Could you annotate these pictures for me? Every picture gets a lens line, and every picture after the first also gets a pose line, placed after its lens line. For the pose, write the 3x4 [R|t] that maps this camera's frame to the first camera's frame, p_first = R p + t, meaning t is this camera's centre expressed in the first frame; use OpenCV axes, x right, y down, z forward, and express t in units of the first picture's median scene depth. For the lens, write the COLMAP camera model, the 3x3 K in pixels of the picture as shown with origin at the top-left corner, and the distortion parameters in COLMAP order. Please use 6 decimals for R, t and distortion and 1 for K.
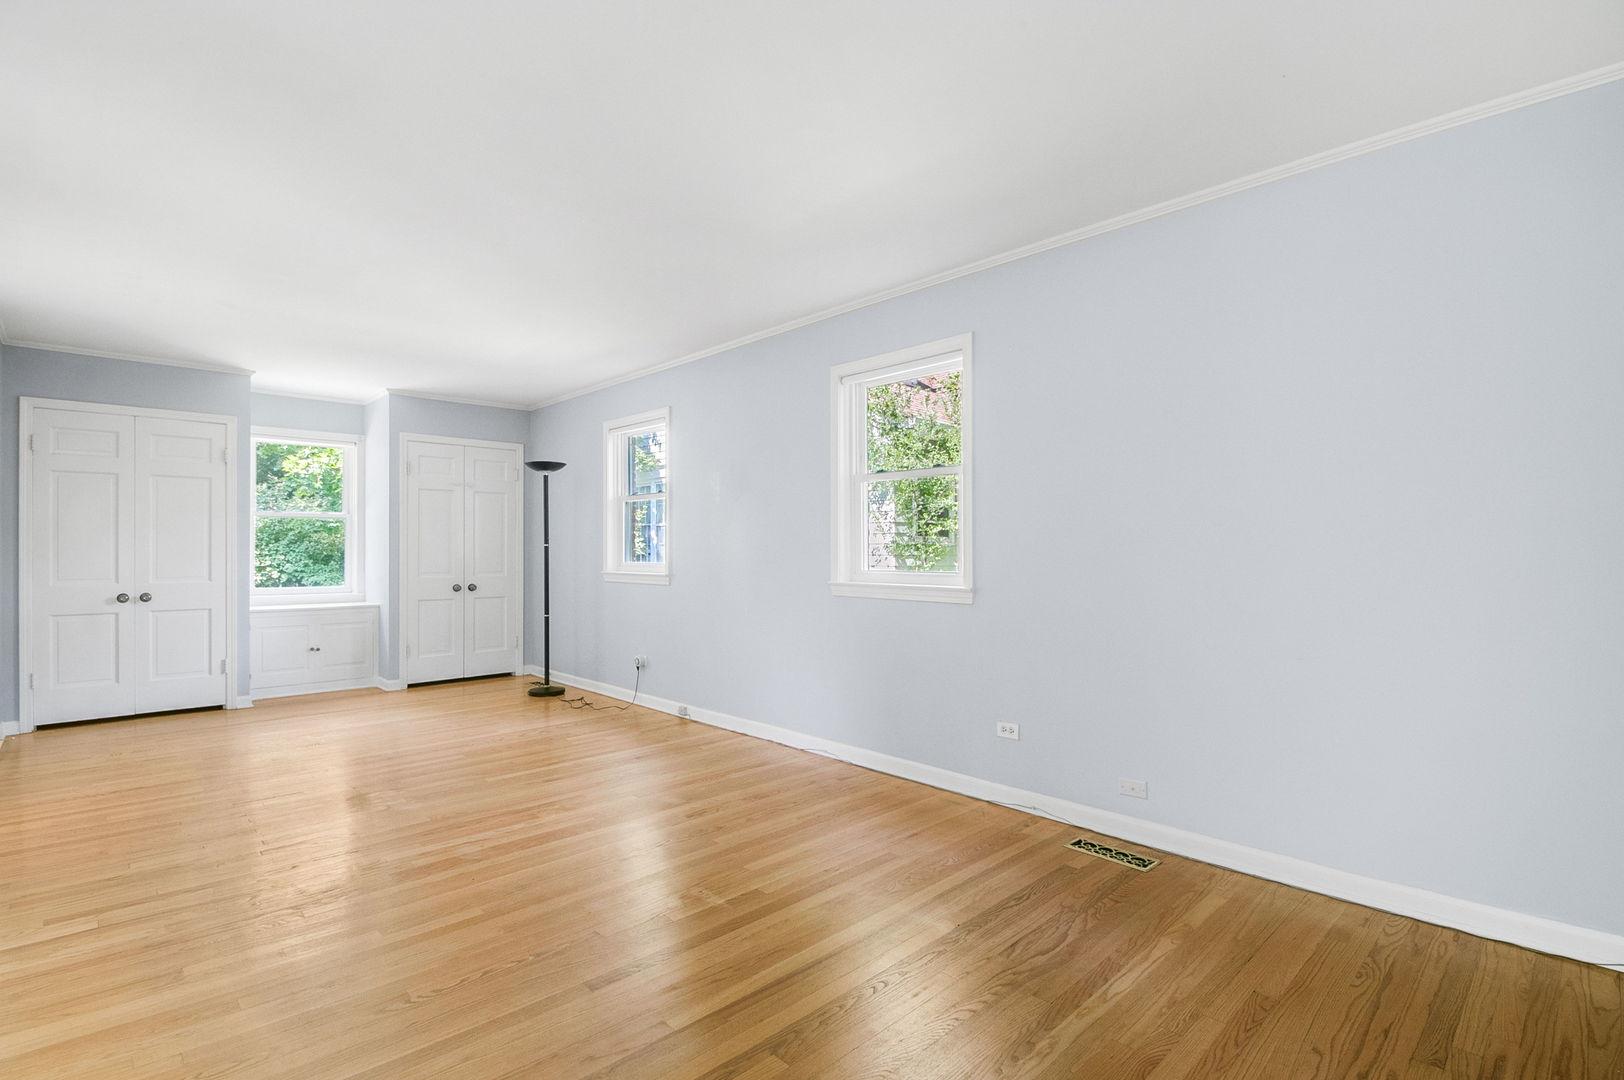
lens RADIAL K [[771.3, 0, 812.0], [0, 771.3, 540.0], [0, 0, 1]] dist [0.012342, -0.014894]
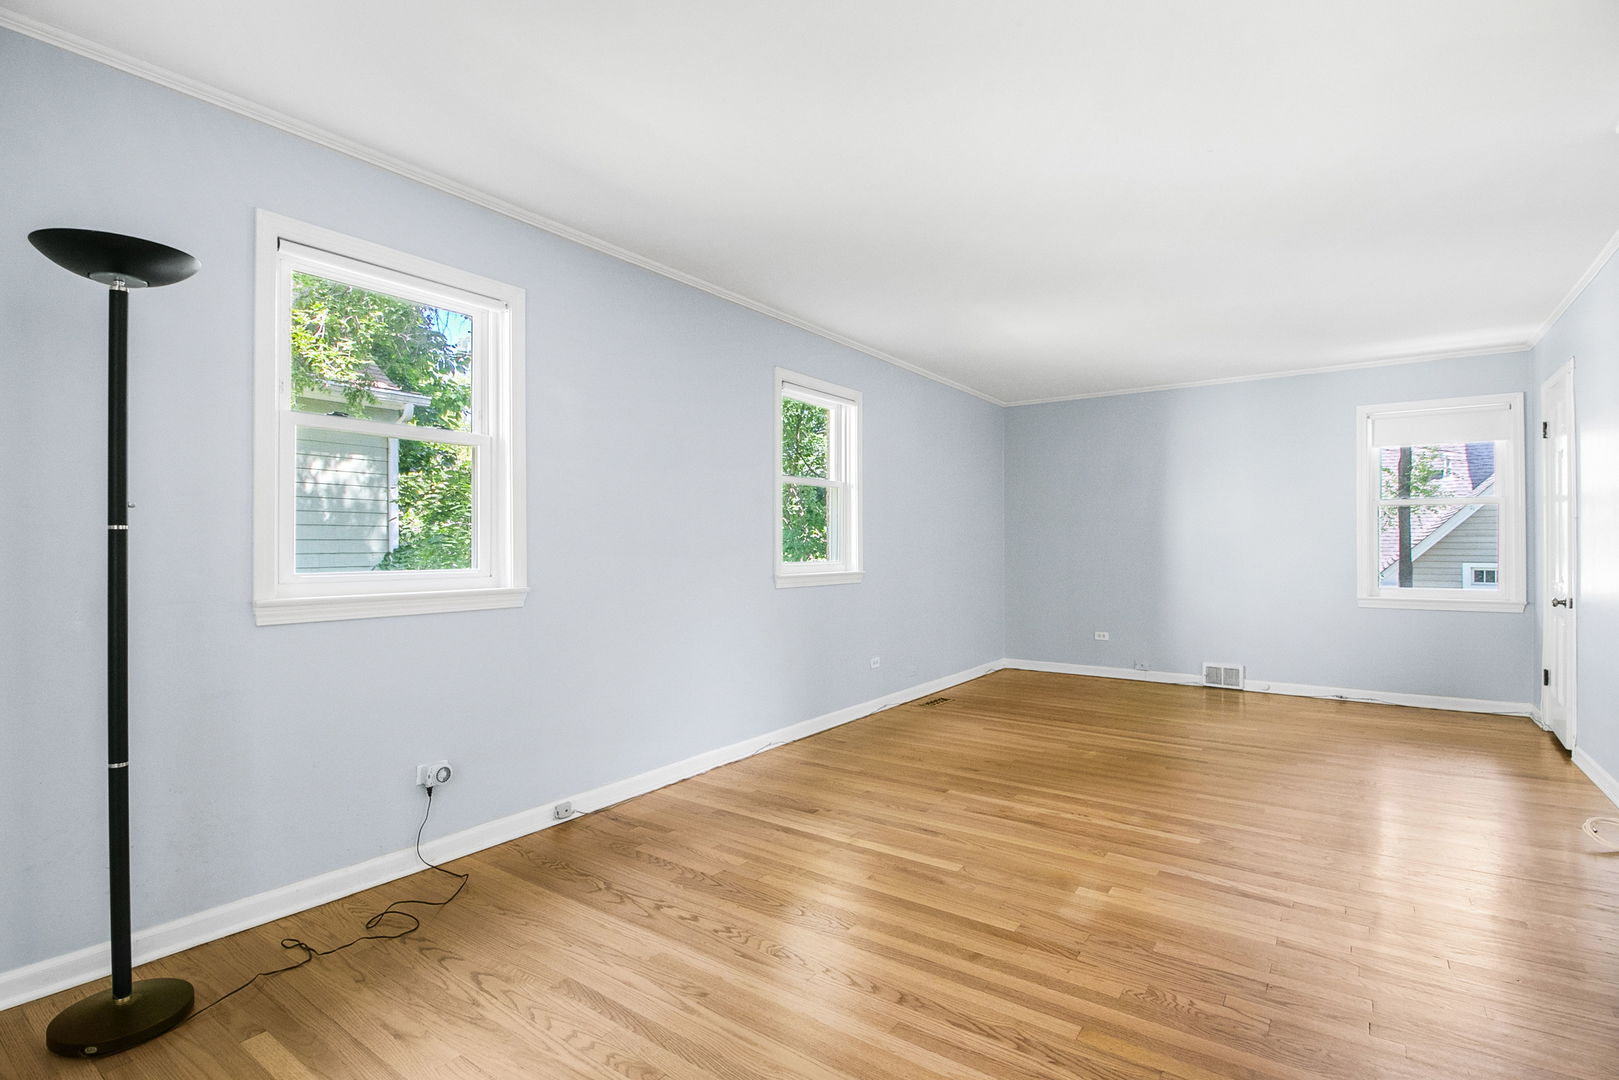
lens RADIAL K [[768.9, 0, 809.5], [0, 768.9, 540.0], [0, 0, 1]] dist [0.012342, -0.014894]
pose [[-0.190125, 0.005859, 0.981742, -1.031523], [-0.014110, 0.999863, -0.008700, 0.015794], [-0.981659, -0.015506, -0.190016, 1.203333]]
